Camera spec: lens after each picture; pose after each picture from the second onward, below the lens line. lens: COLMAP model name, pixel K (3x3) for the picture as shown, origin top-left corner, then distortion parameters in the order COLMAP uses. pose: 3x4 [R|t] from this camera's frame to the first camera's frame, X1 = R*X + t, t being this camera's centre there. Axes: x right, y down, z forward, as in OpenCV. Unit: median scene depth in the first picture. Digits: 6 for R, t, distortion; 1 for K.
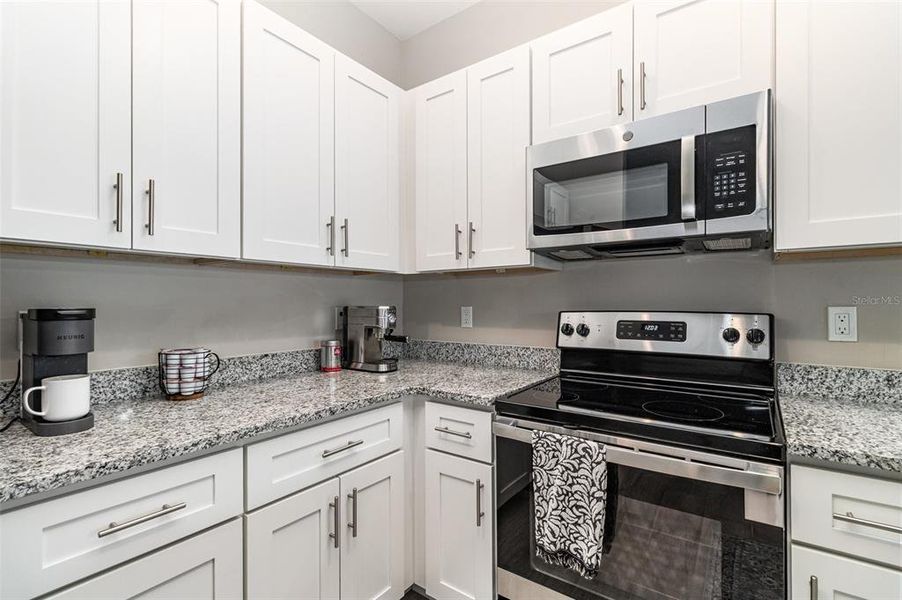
lens RADIAL K [[416.7, 0, 451.9], [0, 416.7, 303.3], [0, 0, 1]] dist [0.001506, 0.000324]
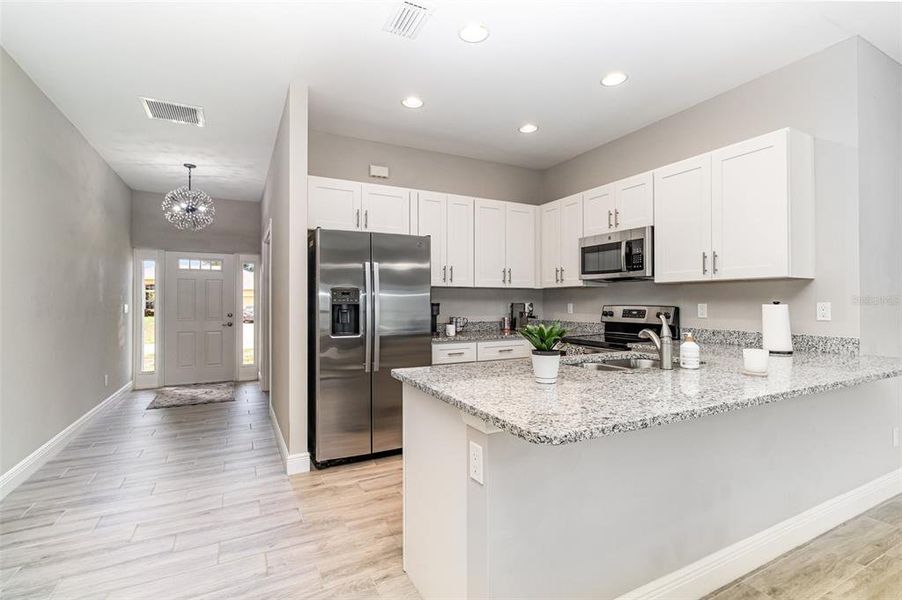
lens RADIAL K [[421.2, 0, 462.6], [0, 421.2, 298.9], [0, 0, 1]] dist [-0.001828, -0.000279]
pose [[0.903463, -0.000841, -0.428665, 0.679734], [-0.001391, 0.999987, -0.004892, -0.005015], [0.428663, 0.005016, 0.903450, -1.673853]]
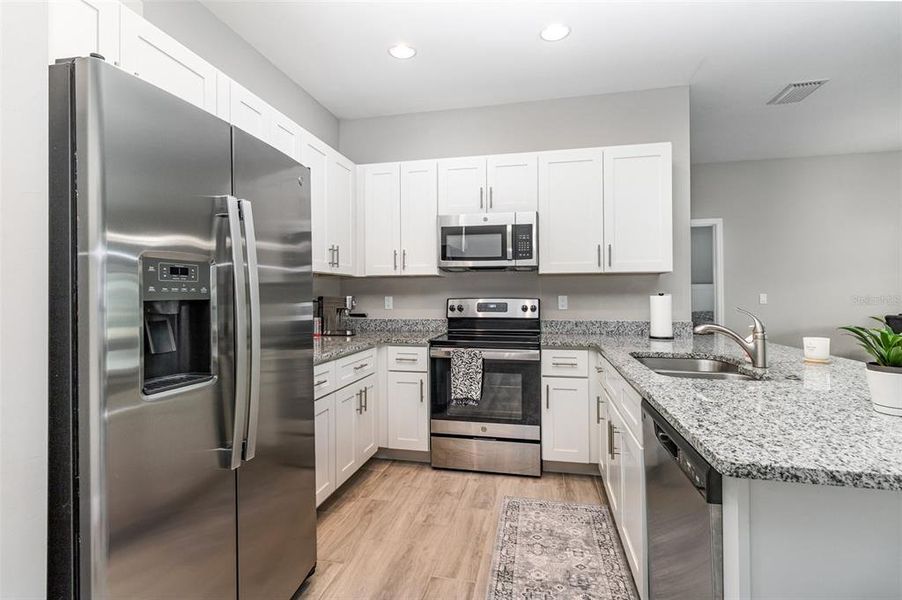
lens RADIAL K [[416.6, 0, 450.8], [0, 416.6, 294.7], [0, 0, 1]] dist [0.000589, 0.000214]
pose [[0.916303, -0.000668, 0.400484, -0.603621], [0.000870, 1.000000, -0.000323, 0.002486], [-0.400484, 0.000644, 0.916304, -0.911098]]
